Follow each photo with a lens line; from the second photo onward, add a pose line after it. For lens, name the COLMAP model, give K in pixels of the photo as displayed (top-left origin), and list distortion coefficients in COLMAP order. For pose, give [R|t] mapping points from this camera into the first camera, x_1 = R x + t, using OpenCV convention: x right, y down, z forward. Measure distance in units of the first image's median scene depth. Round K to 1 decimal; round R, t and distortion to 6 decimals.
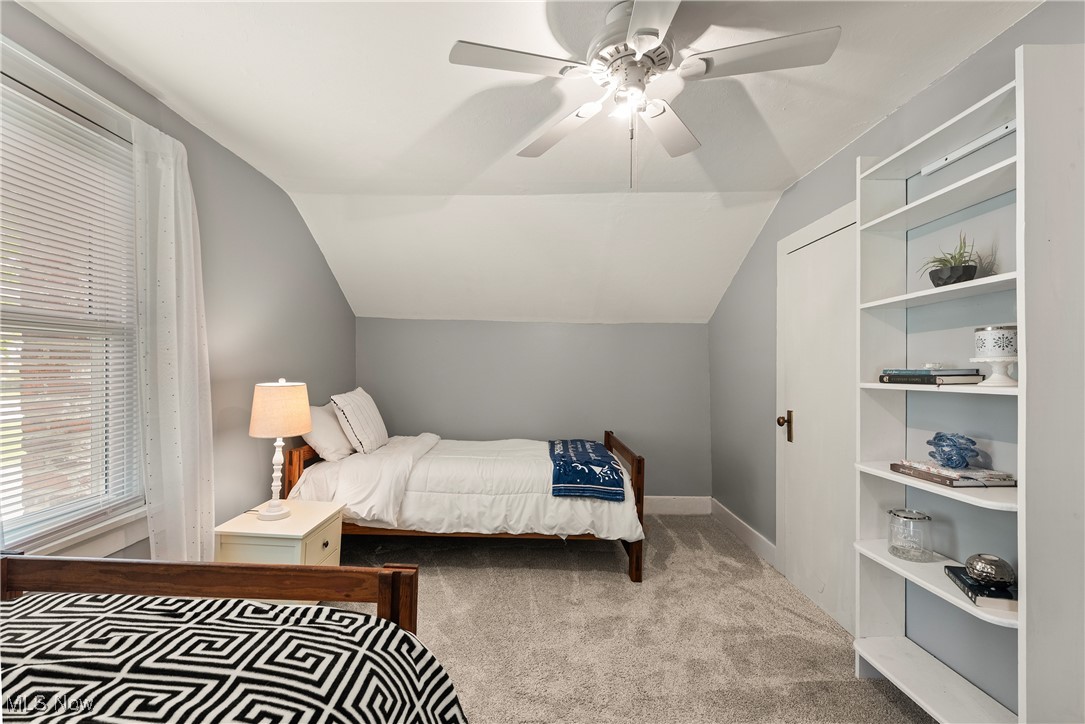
lens RADIAL K [[441.2, 0, 540.3], [0, 441.2, 368.1], [0, 0, 1]] dist [0.003473, -0.000541]
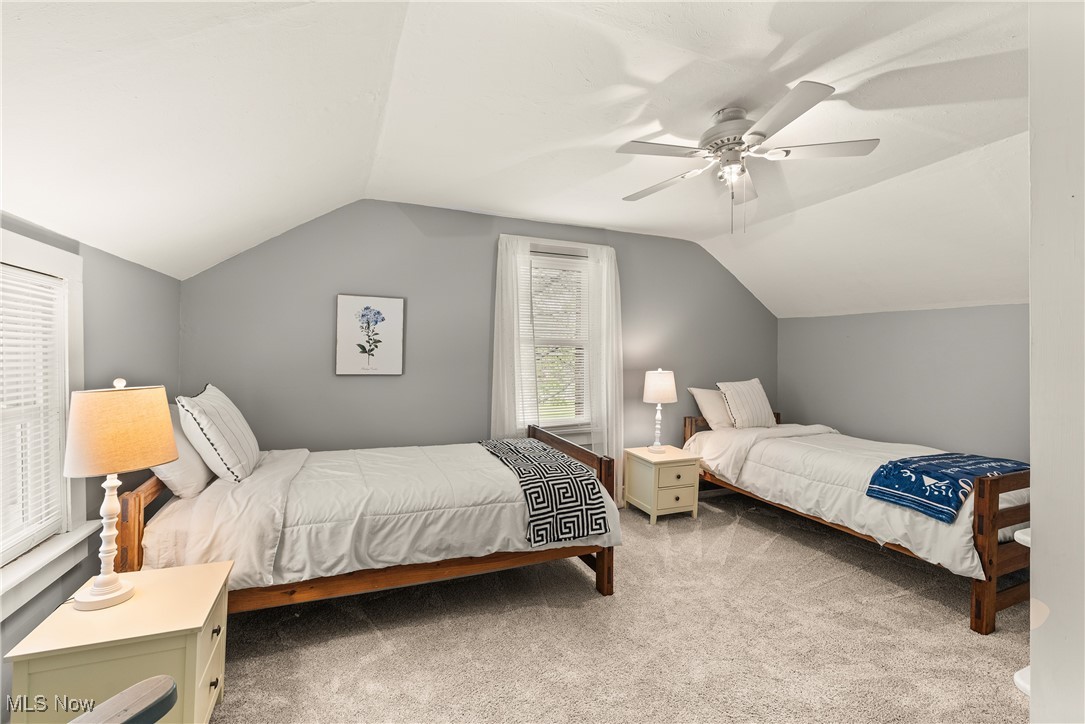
lens RADIAL K [[502.2, 0, 547.5], [0, 502.2, 358.8], [0, 0, 1]] dist [0.001796, -0.002076]
pose [[0.375649, -0.000770, -0.926762, 0.807598], [-0.006387, 0.999974, -0.003419, -0.002069], [0.926740, 0.007204, 0.375634, -0.068195]]
